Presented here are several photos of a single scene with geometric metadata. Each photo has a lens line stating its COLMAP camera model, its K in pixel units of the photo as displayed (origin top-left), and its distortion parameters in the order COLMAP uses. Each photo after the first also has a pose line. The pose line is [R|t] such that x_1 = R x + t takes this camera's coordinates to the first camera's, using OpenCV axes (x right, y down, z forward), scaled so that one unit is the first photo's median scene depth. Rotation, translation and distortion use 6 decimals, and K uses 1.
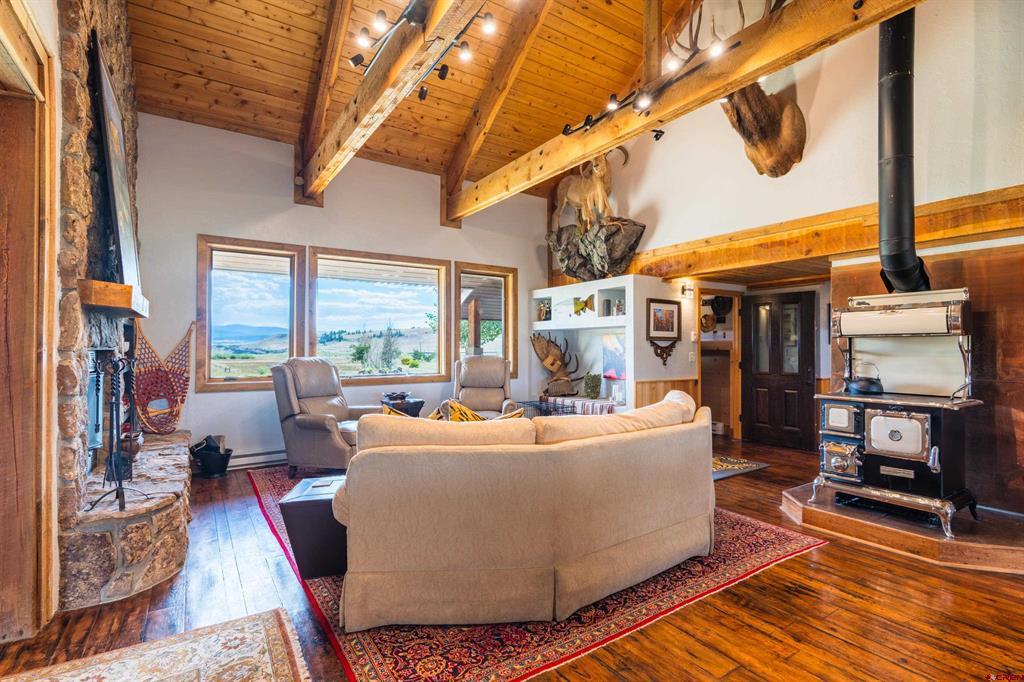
lens RADIAL K [[492.1, 0, 520.6], [0, 492.1, 343.2], [0, 0, 1]] dist [-0.018291, 0.000595]
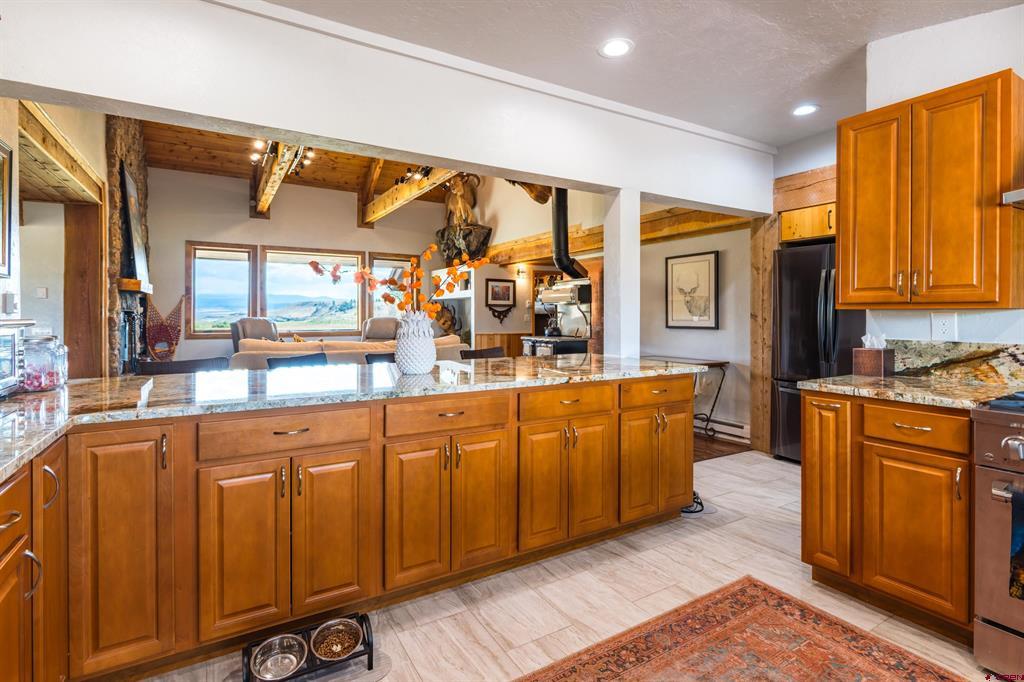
lens RADIAL K [[492.1, 0, 533.4], [0, 492.1, 314.8], [0, 0, 1]] dist [-0.018291, 0.000595]
pose [[0.999886, 0.000039, -0.015109, 0.458589], [0.000081, 0.999968, 0.007941, 0.007848], [0.015108, -0.007941, 0.999854, -0.532715]]
